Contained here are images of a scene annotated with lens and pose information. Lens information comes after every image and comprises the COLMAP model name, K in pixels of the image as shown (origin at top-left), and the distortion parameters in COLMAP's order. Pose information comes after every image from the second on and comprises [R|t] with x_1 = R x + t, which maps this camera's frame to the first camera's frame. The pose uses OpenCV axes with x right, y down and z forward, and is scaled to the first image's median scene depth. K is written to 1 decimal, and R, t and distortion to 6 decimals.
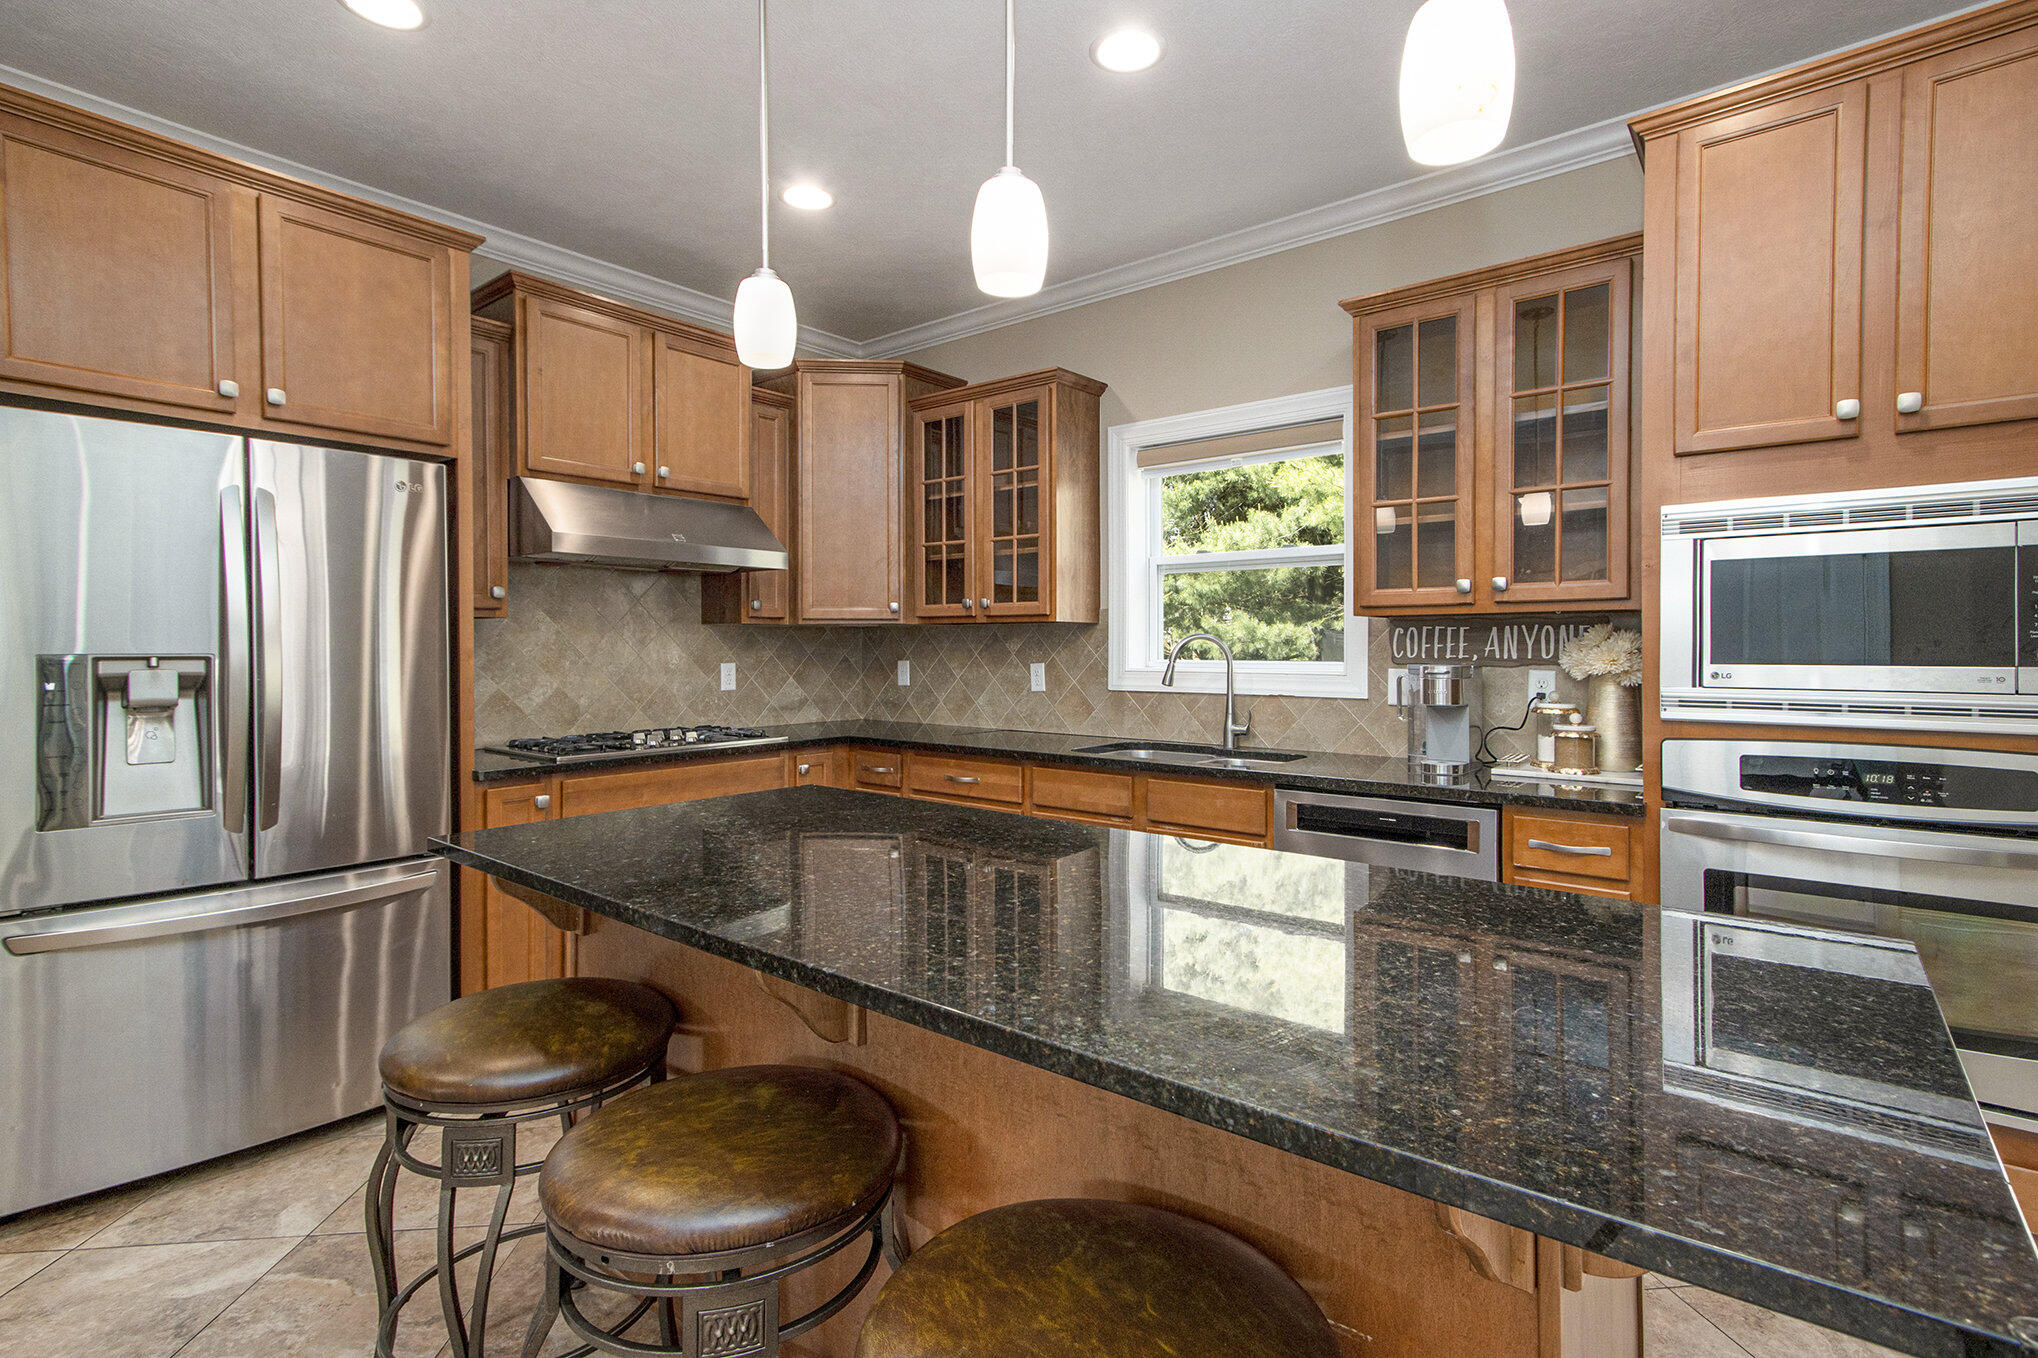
lens RADIAL K [[973.8, 0, 1026.1], [0, 973.8, 671.5], [0, 0, 1]] dist [-0.005902, 0.005170]
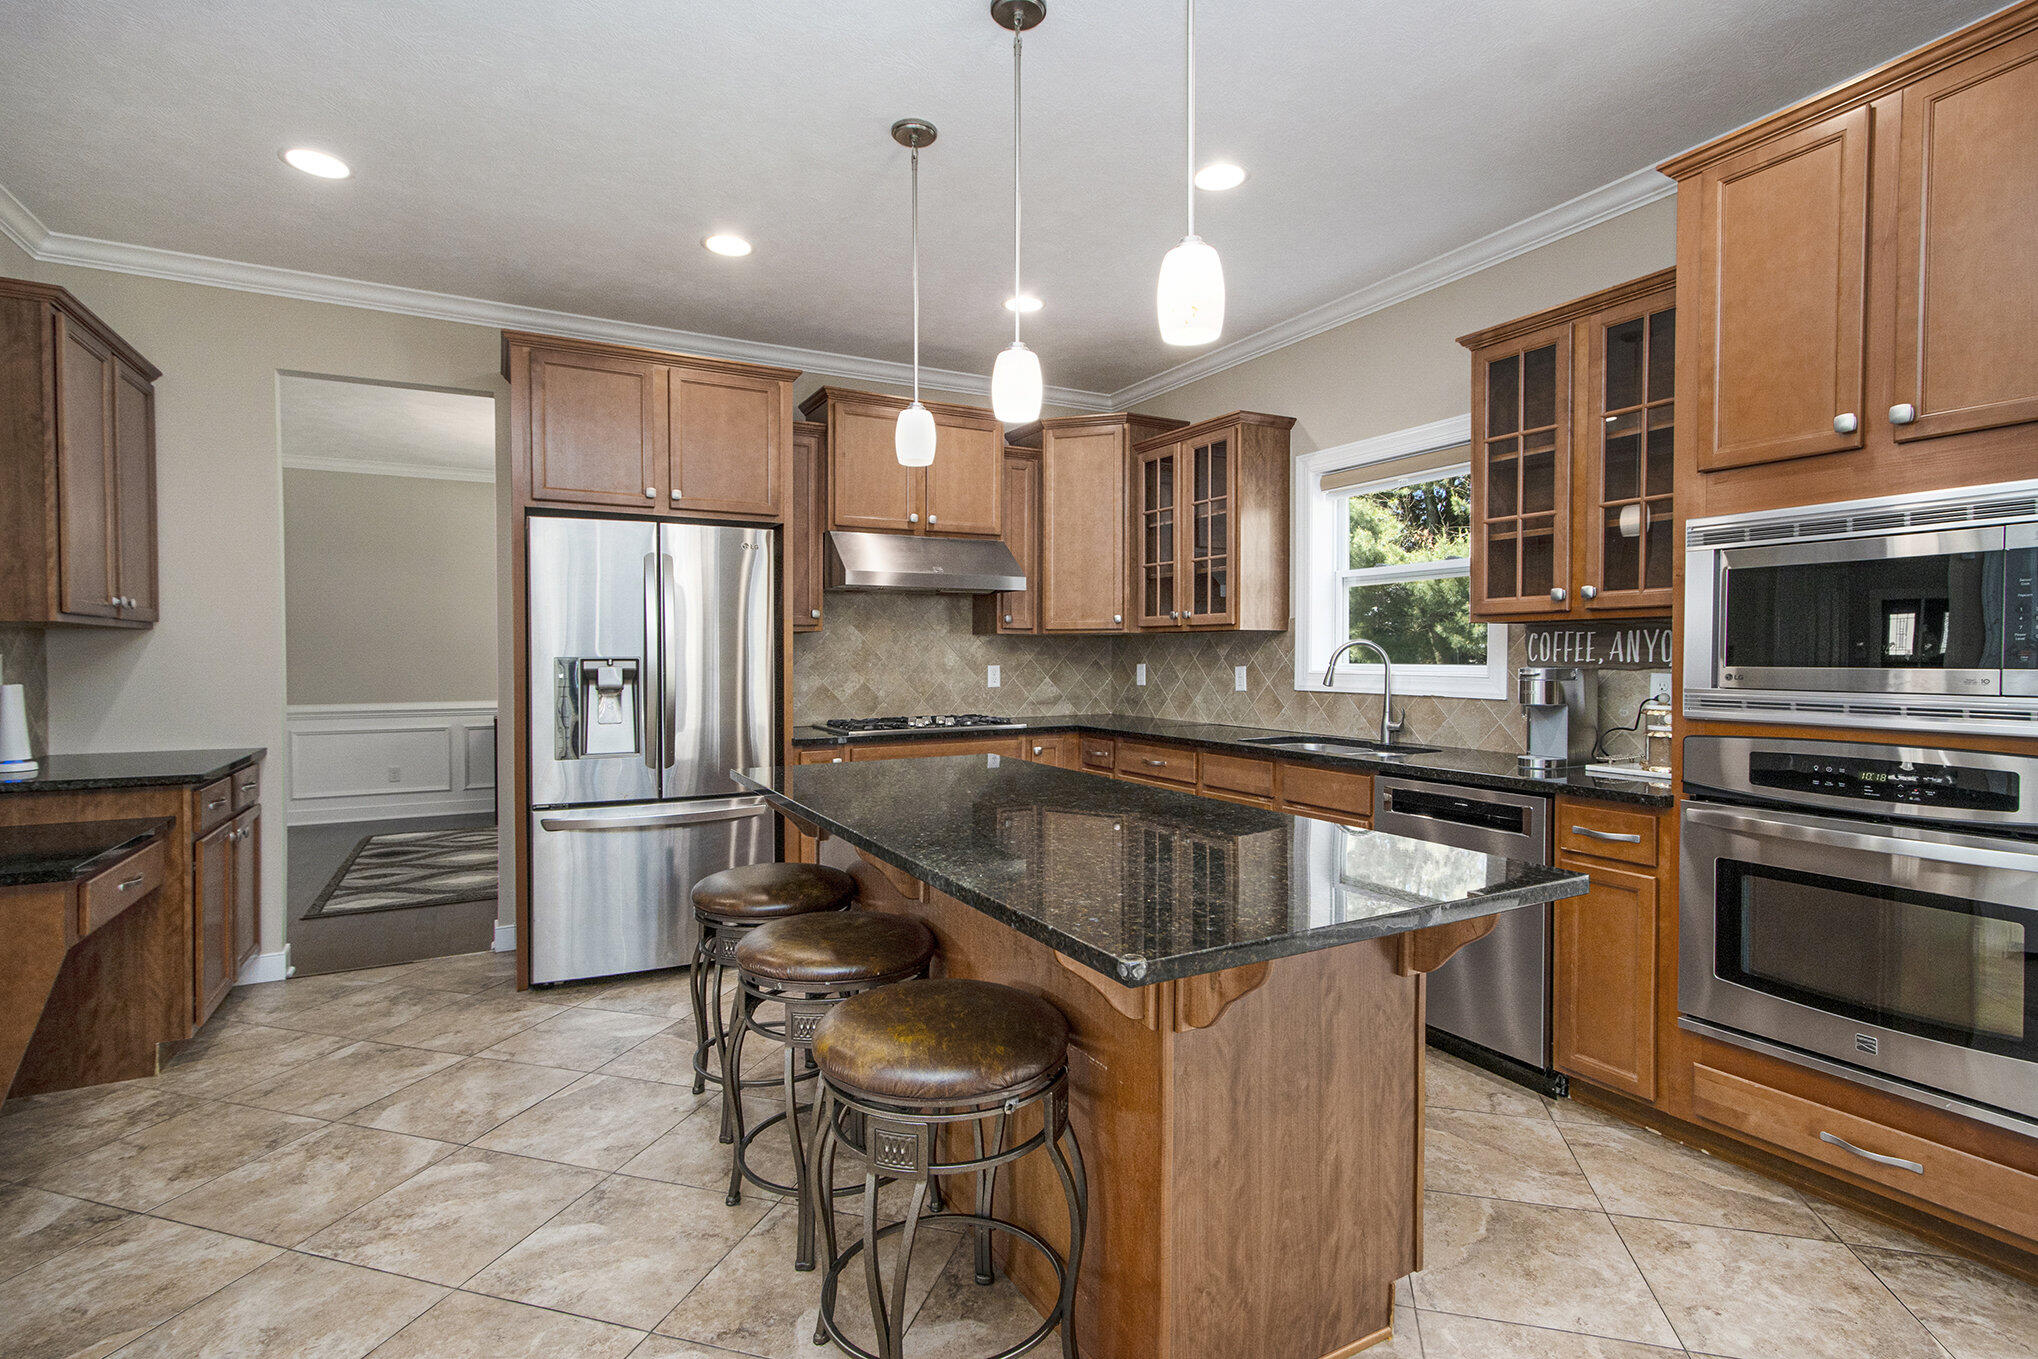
lens RADIAL K [[973.8, 0, 1029.7], [0, 973.8, 678.1], [0, 0, 1]] dist [-0.005902, 0.005170]
pose [[0.927196, 0.007623, -0.374499, 0.293373], [-0.007201, 0.999971, 0.002526, 0.006015], [0.374507, 0.000355, 0.927224, -0.207648]]
